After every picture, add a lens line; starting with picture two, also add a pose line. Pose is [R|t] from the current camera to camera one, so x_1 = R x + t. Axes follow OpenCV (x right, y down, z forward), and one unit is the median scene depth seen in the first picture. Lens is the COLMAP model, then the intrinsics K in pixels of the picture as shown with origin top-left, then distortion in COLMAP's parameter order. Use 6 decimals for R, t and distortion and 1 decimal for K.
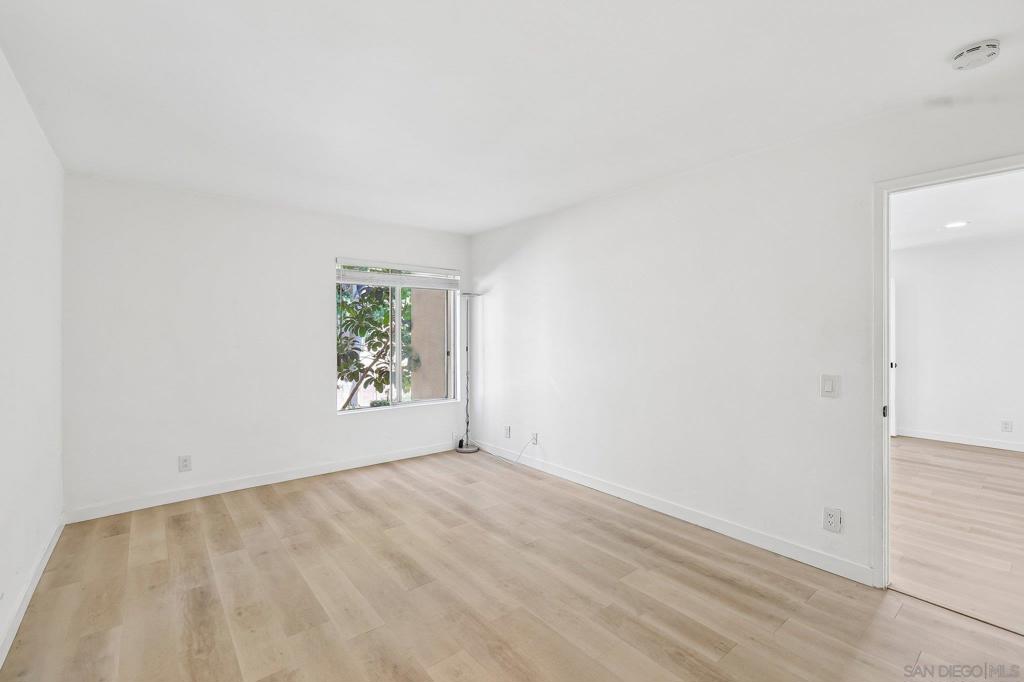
lens RADIAL K [[441.6, 0, 511.4], [0, 441.6, 335.7], [0, 0, 1]] dist [0.000233, -0.000101]
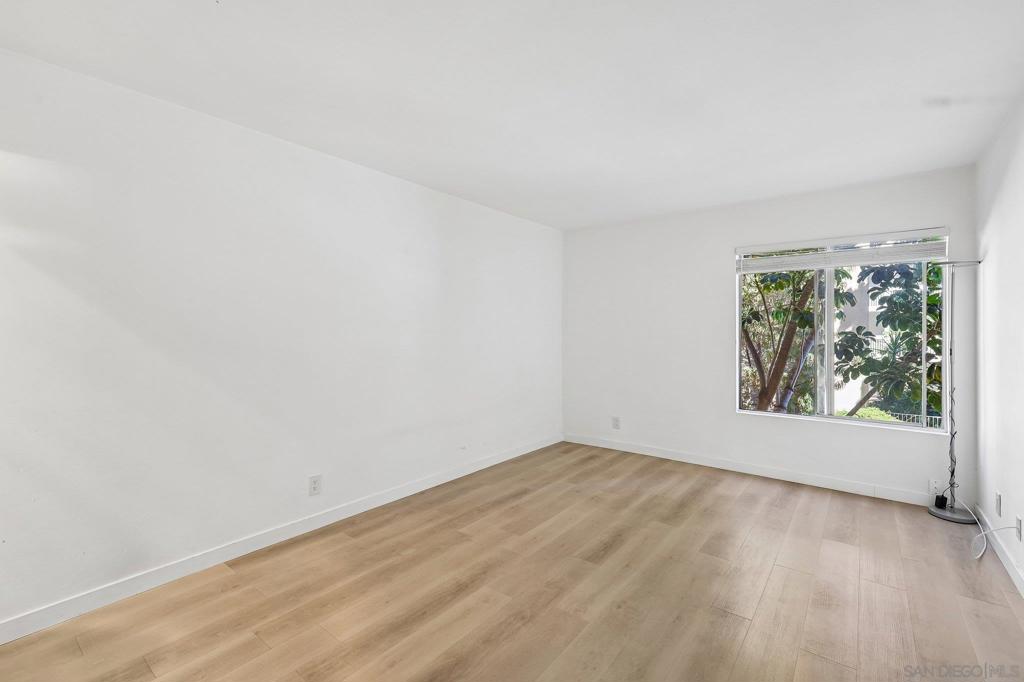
lens RADIAL K [[450.7, 0, 520.3], [0, 450.7, 331.7], [0, 0, 1]] dist [-0.000367, -0.000242]
pose [[0.229673, 0.004506, -0.973257, 0.607715], [-0.006569, 0.999974, 0.003080, 0.006136], [0.973246, 0.005686, 0.229697, 0.436182]]
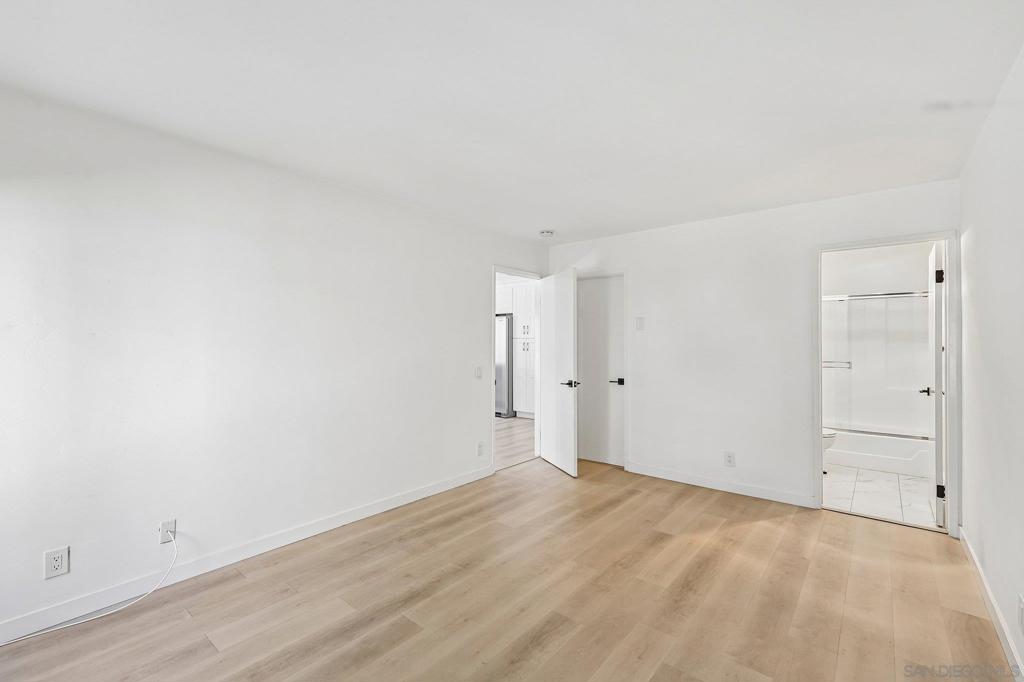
lens RADIAL K [[441.6, 0, 511.4], [0, 441.6, 335.7], [0, 0, 1]] dist [0.000233, -0.000101]
pose [[-0.182539, 0.009866, 0.983149, -0.805768], [0.003808, 0.999949, -0.009327, -0.010130], [-0.983191, 0.002041, -0.182568, 0.947440]]
